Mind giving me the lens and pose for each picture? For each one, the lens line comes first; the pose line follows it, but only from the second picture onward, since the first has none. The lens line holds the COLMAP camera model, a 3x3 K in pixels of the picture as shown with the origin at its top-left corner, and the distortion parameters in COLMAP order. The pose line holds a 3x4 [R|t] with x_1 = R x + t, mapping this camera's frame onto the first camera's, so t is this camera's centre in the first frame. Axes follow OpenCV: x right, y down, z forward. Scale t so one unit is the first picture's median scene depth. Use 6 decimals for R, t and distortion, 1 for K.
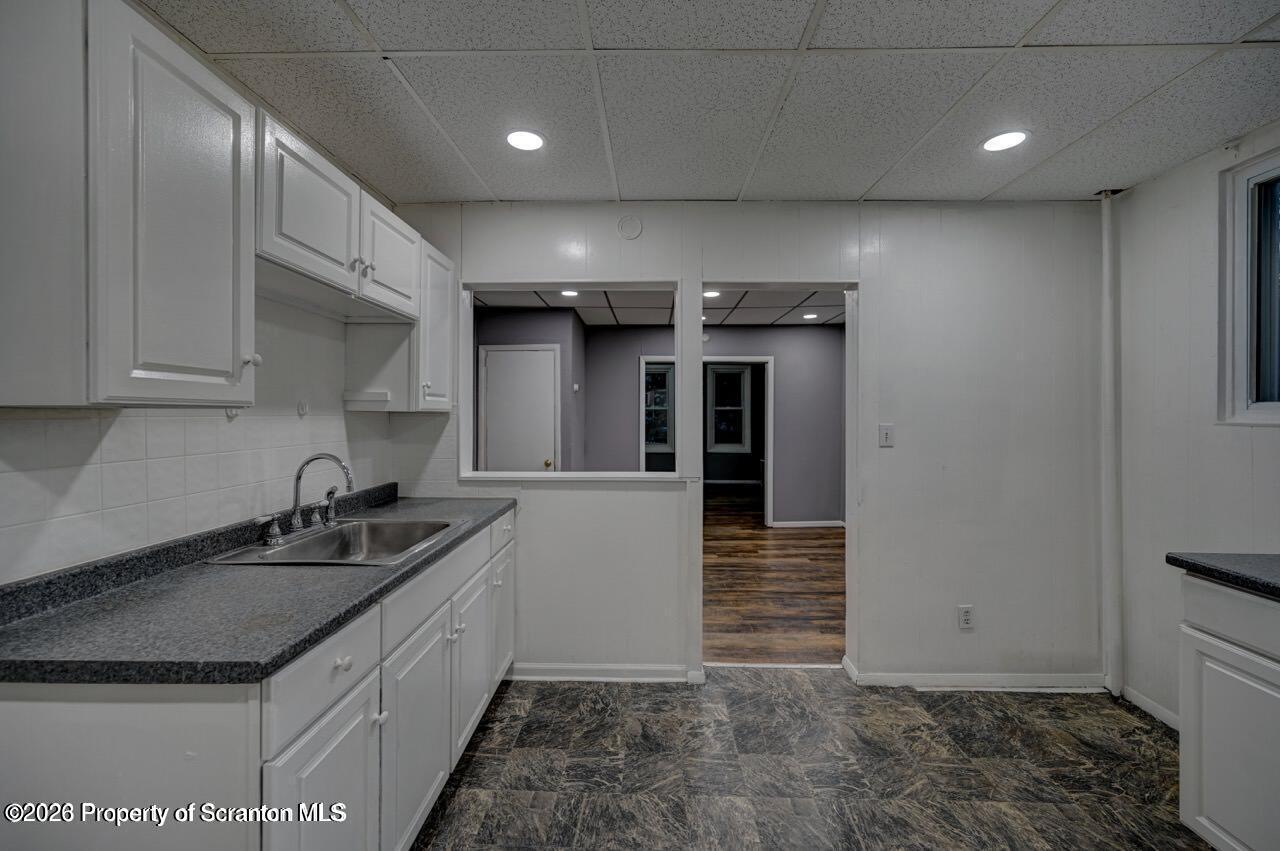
lens RADIAL K [[517.8, 0, 638.6], [0, 517.8, 412.8], [0, 0, 1]] dist [0.008814, 0.000225]
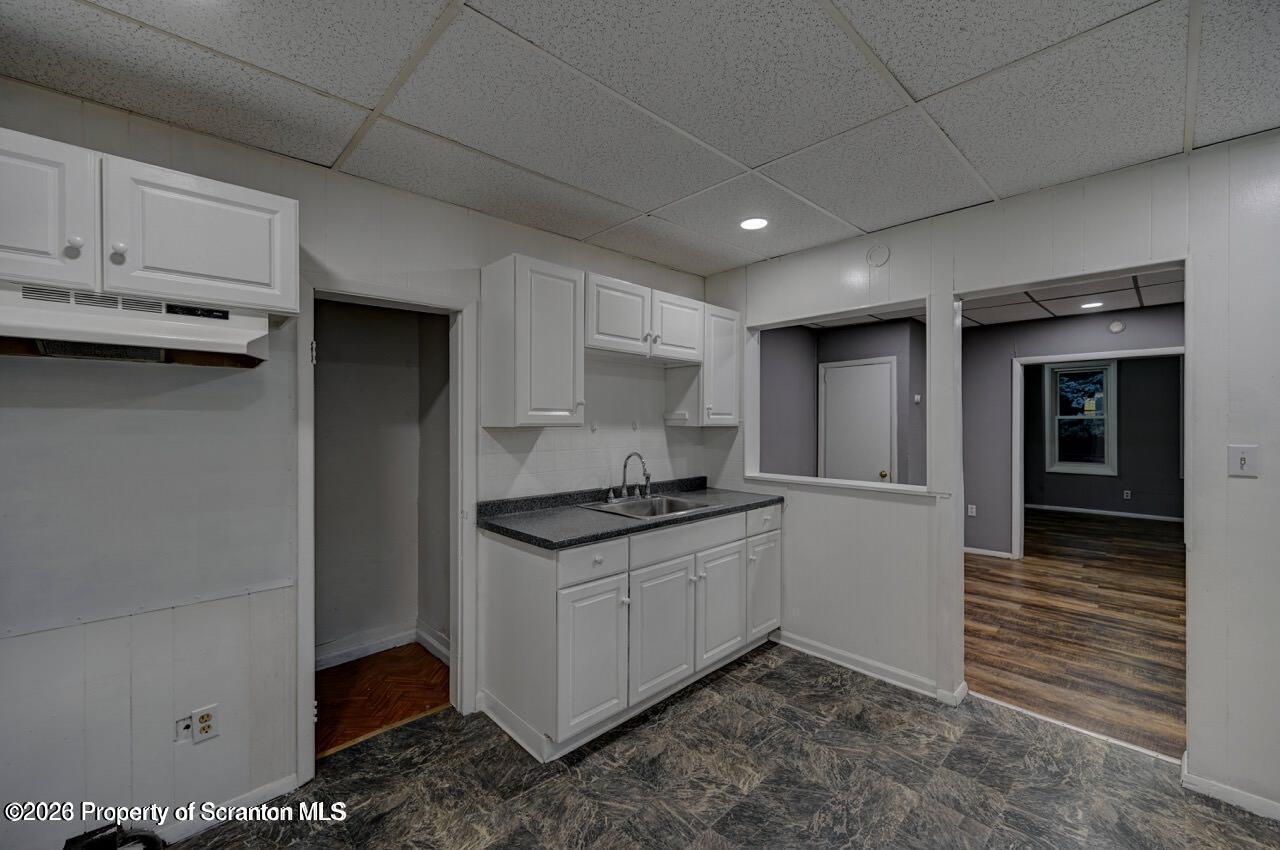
lens RADIAL K [[517.8, 0, 638.6], [0, 517.8, 412.3], [0, 0, 1]] dist [0.008814, 0.000225]
pose [[0.704556, -0.014908, -0.709492, 0.440575], [0.002968, 0.999832, -0.018062, -0.015211], [0.709643, 0.010620, 0.704482, -0.124201]]
